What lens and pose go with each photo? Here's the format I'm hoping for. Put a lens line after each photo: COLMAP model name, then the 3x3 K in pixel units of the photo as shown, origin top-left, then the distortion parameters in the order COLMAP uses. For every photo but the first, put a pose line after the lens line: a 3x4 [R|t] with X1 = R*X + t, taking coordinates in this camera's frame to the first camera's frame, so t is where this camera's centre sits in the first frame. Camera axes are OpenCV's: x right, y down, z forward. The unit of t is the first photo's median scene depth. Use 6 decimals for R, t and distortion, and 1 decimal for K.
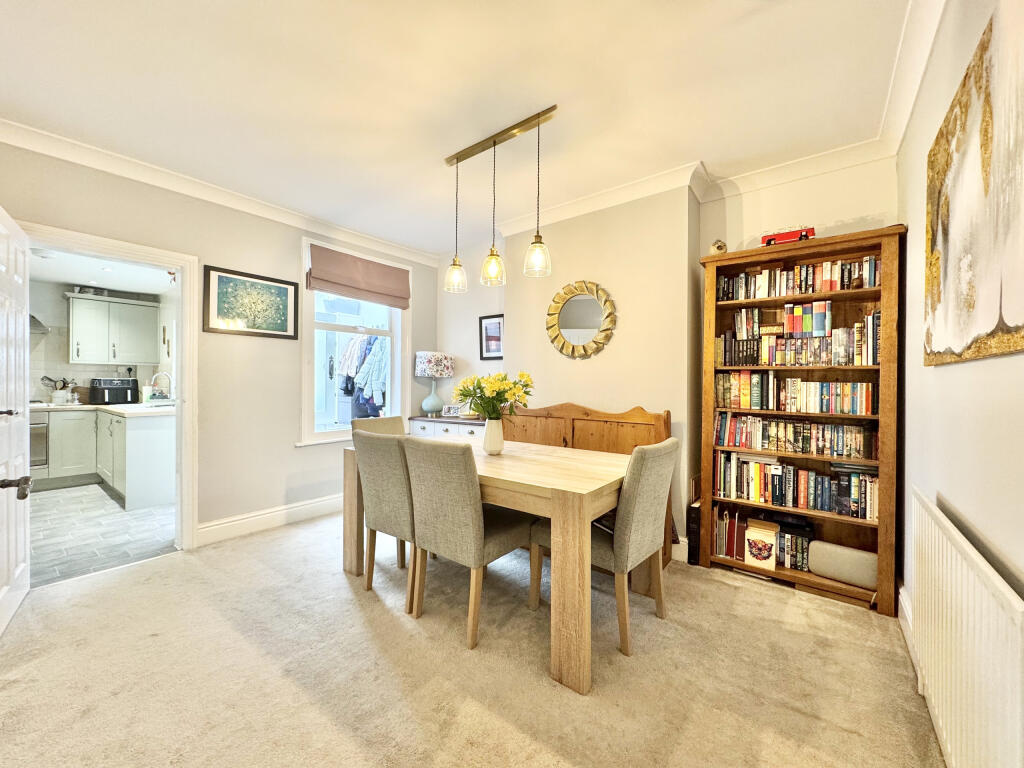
lens RADIAL K [[417.5, 0, 514.7], [0, 417.5, 385.2], [0, 0, 1]] dist [-0.001224, 0.000040]
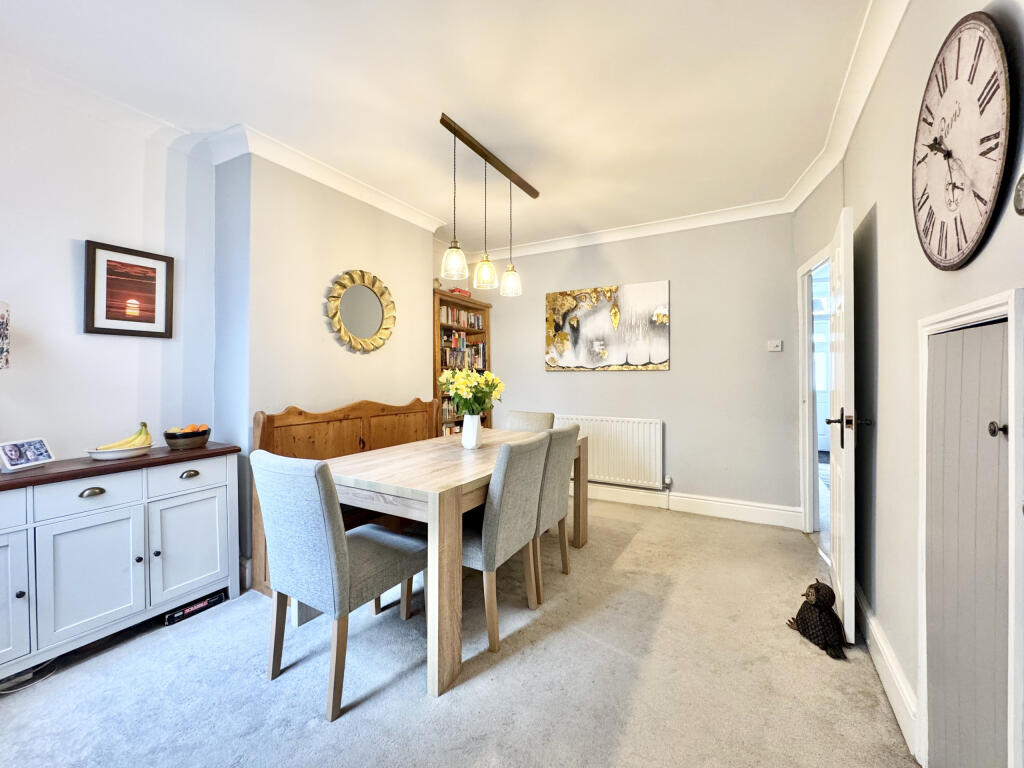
lens RADIAL K [[417.5, 0, 515.8], [0, 417.5, 378.9], [0, 0, 1]] dist [-0.001224, 0.000040]
pose [[-0.162093, -0.021314, 0.986545, -1.039227], [-0.001889, 0.999772, 0.021289, -0.032841], [-0.986774, 0.001587, -0.162096, 1.009710]]
